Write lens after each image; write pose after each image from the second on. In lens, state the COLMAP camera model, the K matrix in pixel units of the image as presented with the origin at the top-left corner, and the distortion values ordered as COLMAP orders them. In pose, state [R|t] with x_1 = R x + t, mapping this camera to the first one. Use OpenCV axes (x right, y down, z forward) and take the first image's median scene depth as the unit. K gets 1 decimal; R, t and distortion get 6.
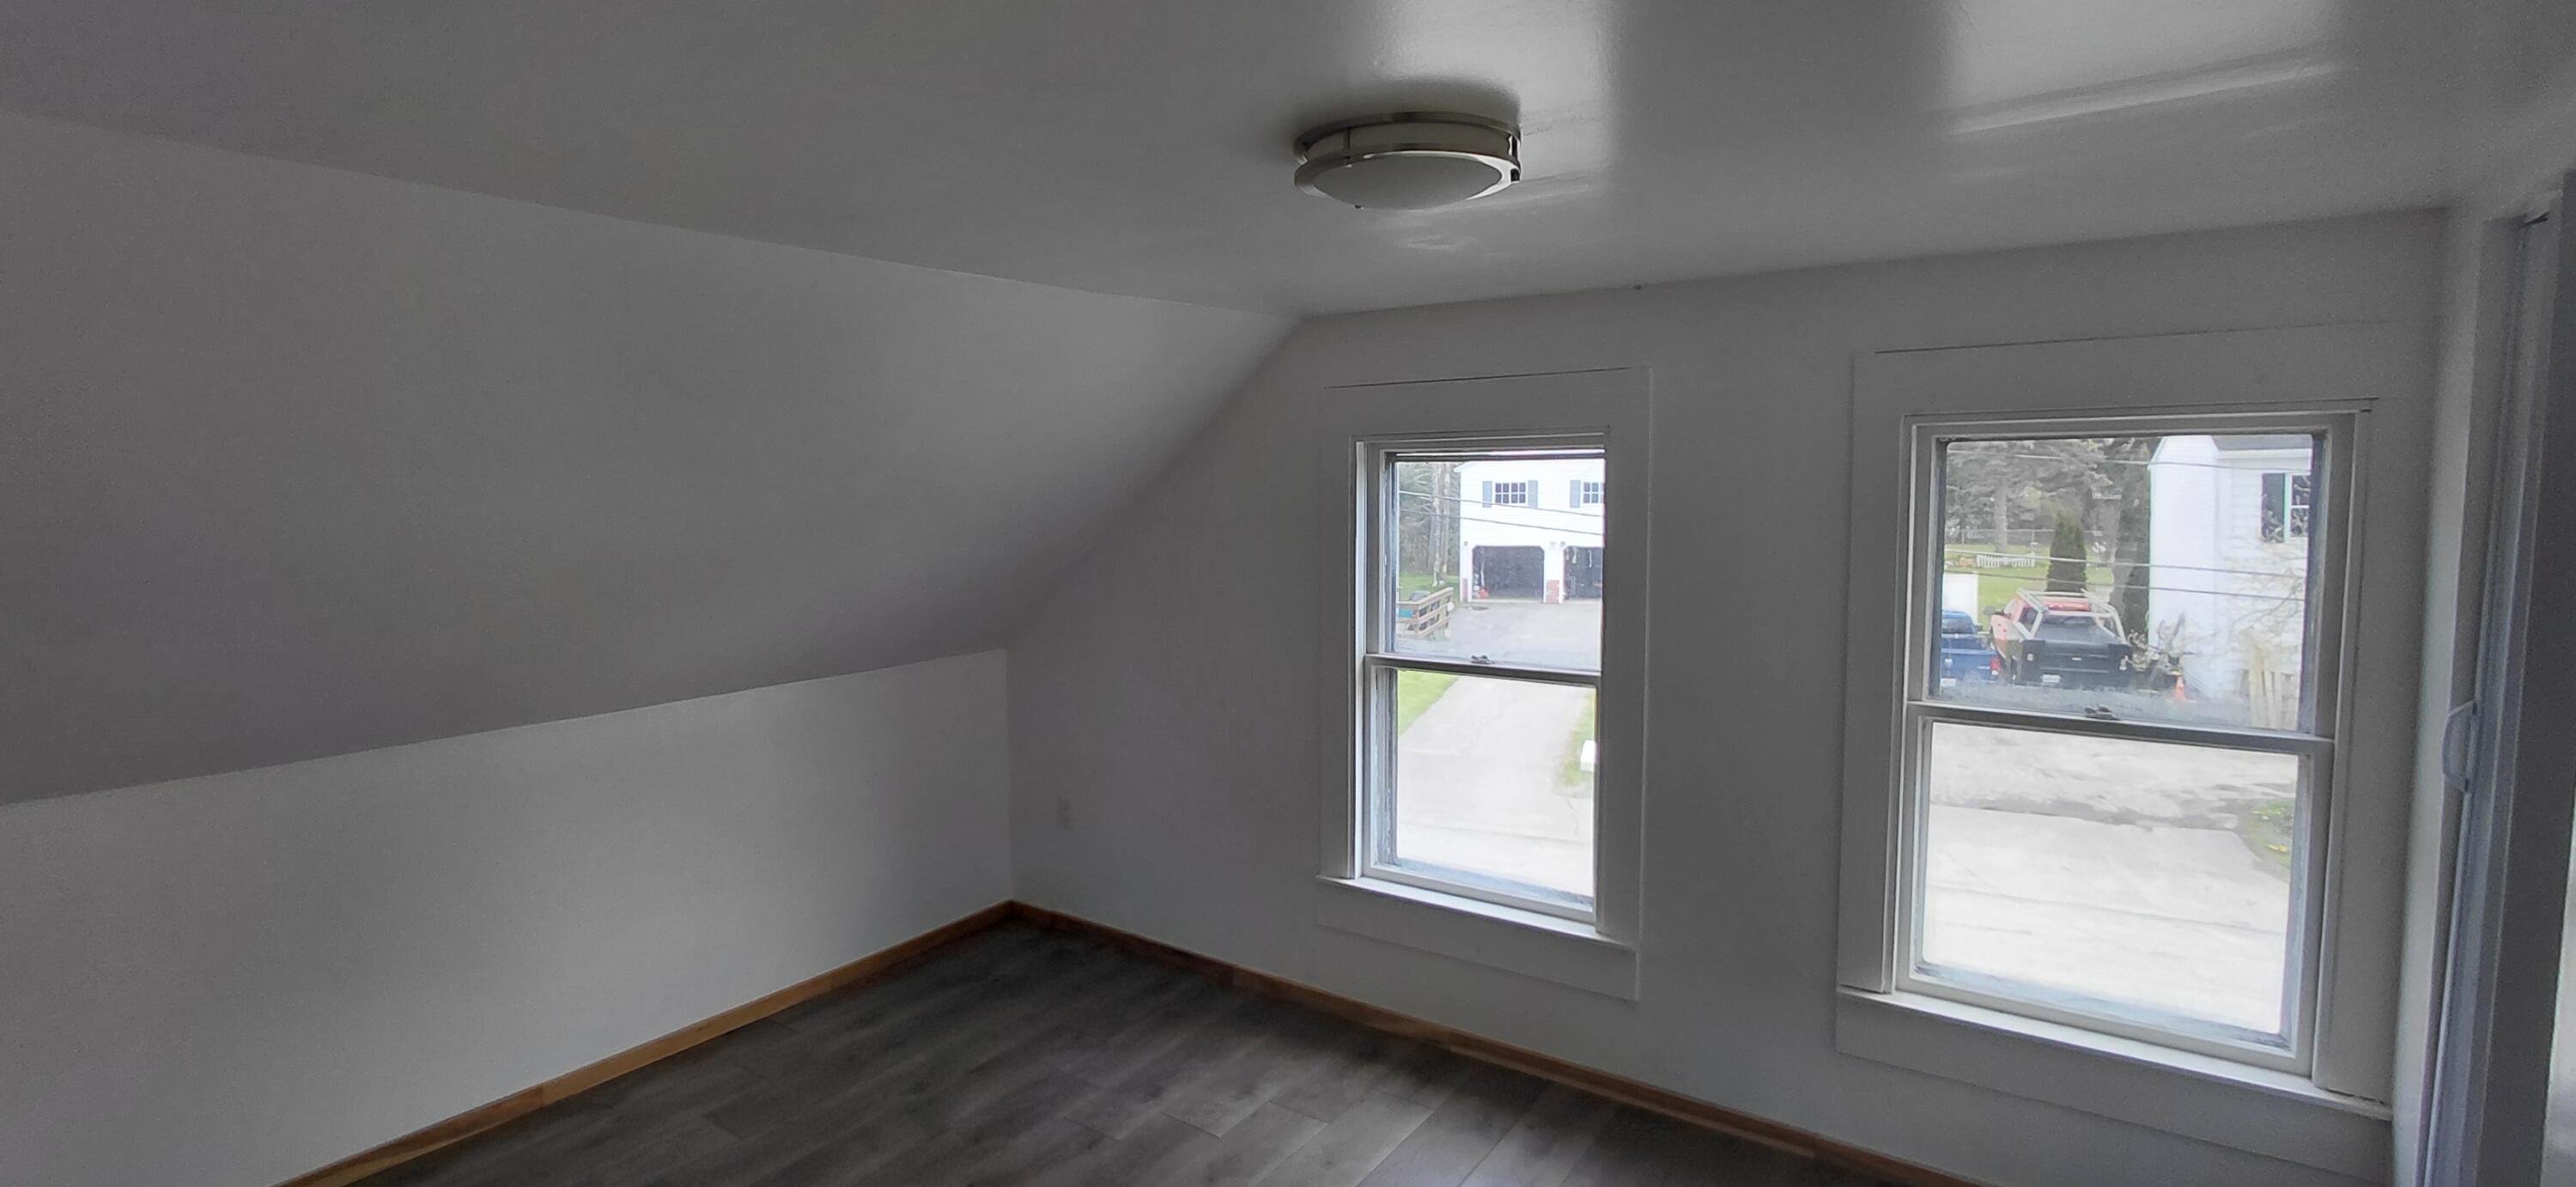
lens RADIAL K [[1207.8, 0, 1302.5], [0, 1207.8, 568.4], [0, 0, 1]] dist [0.002796, 0.000278]
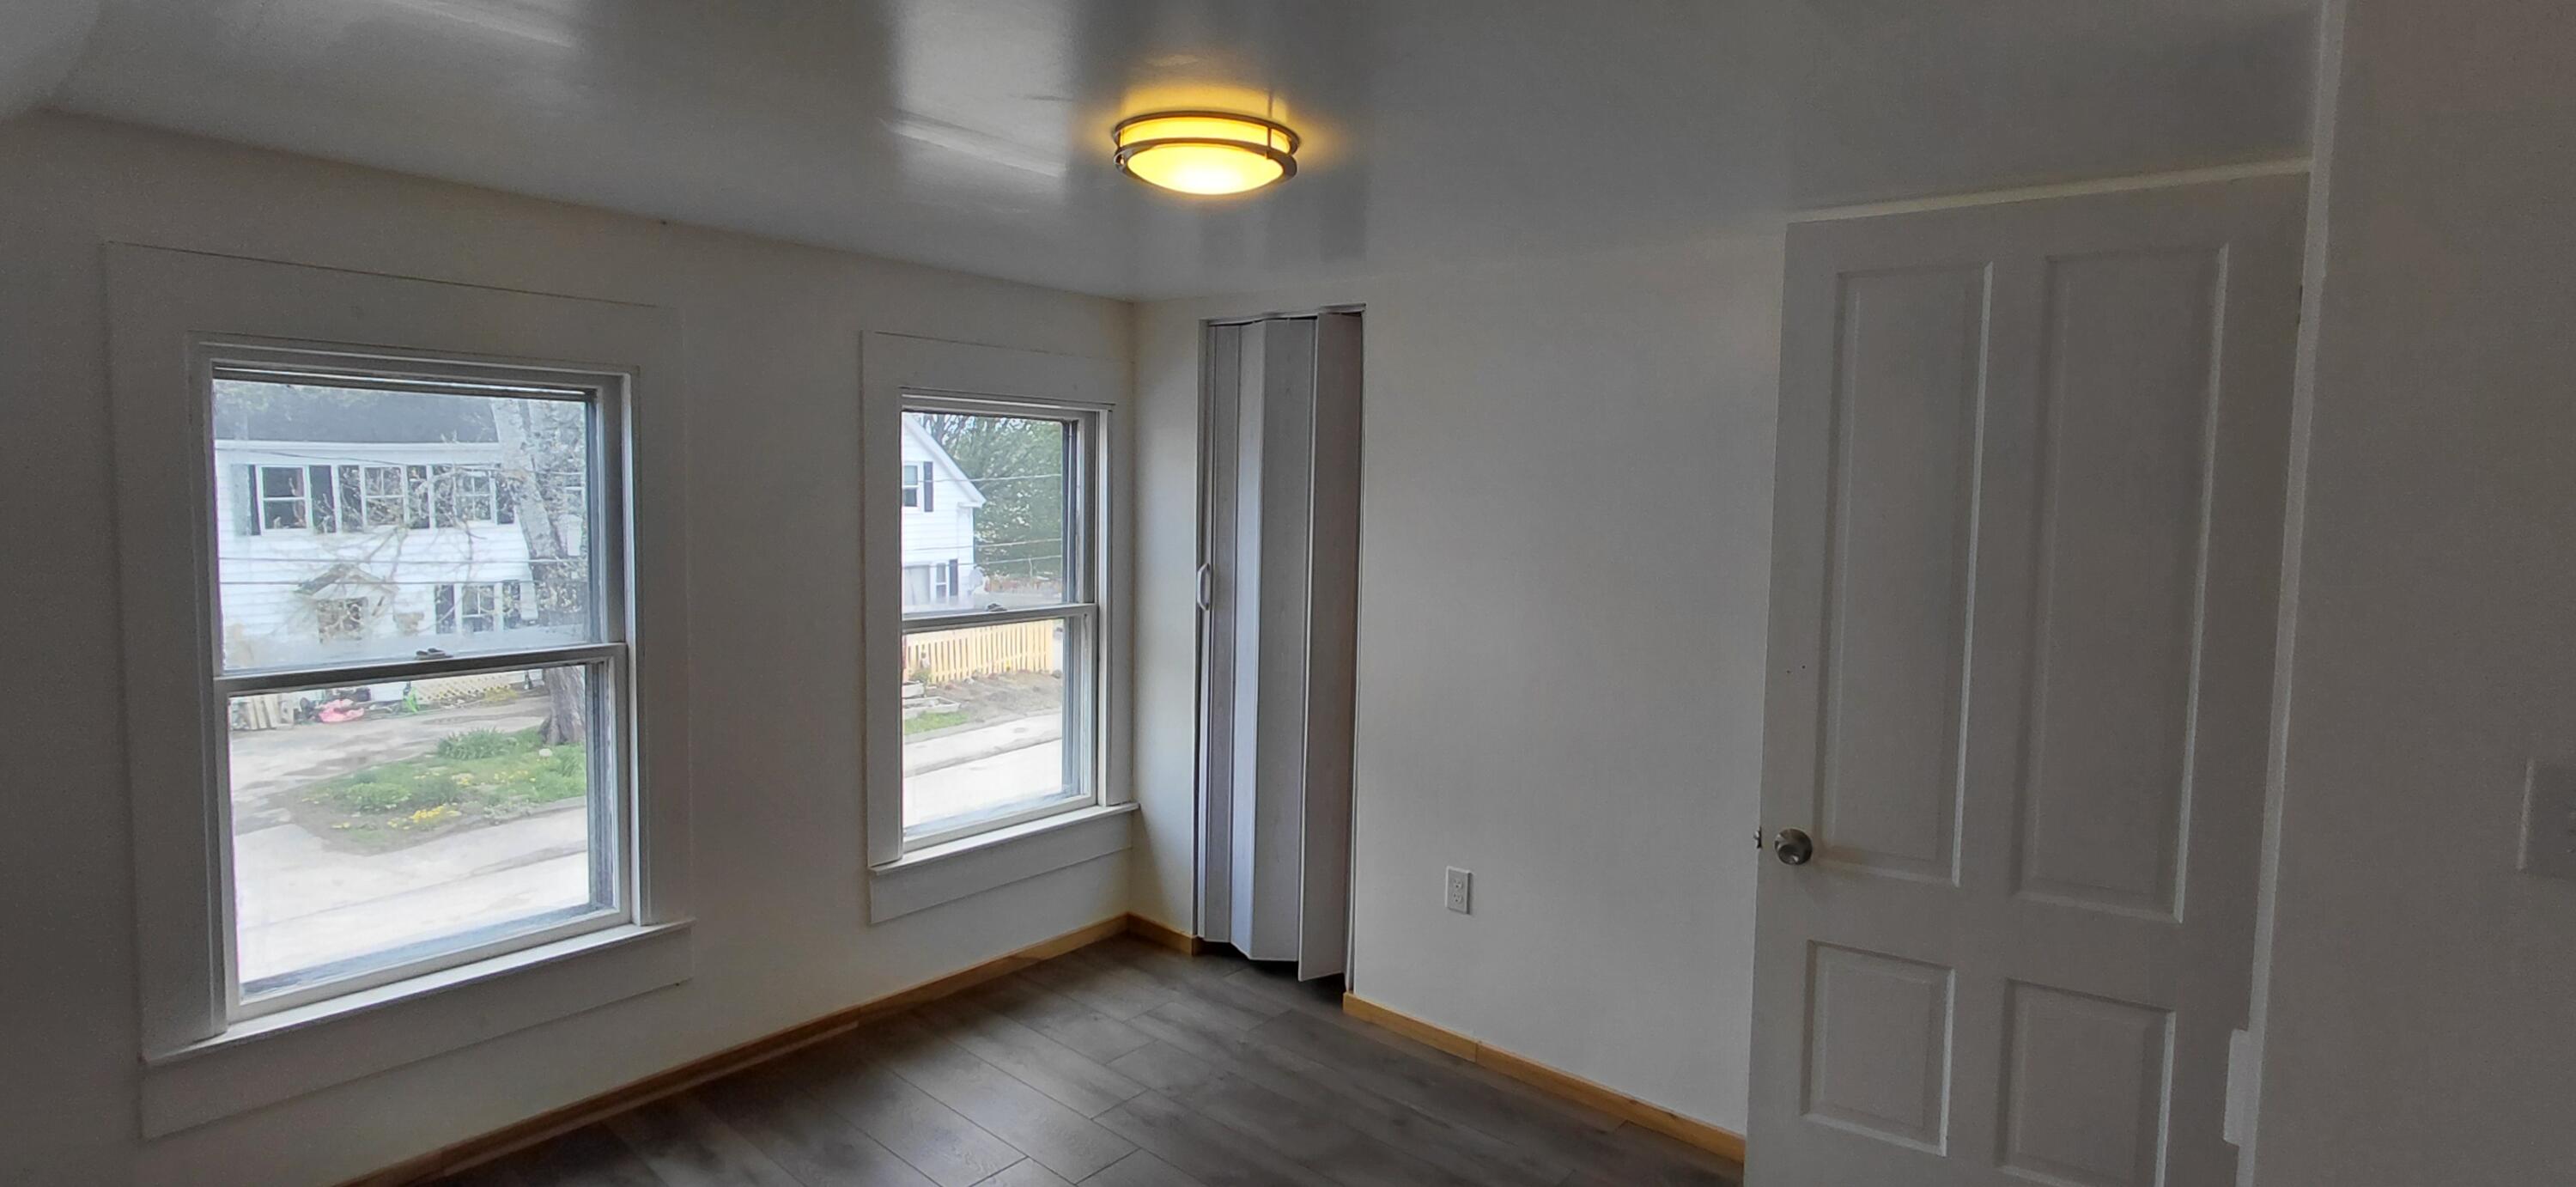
lens RADIAL K [[1207.8, 0, 1264.1], [0, 1207.8, 588.2], [0, 0, 1]] dist [0.002796, 0.000278]
pose [[0.096723, -0.072649, 0.992656, -0.576938], [0.057489, 0.996075, 0.067297, 0.015625], [-0.993650, 0.050557, 0.100520, 0.425564]]
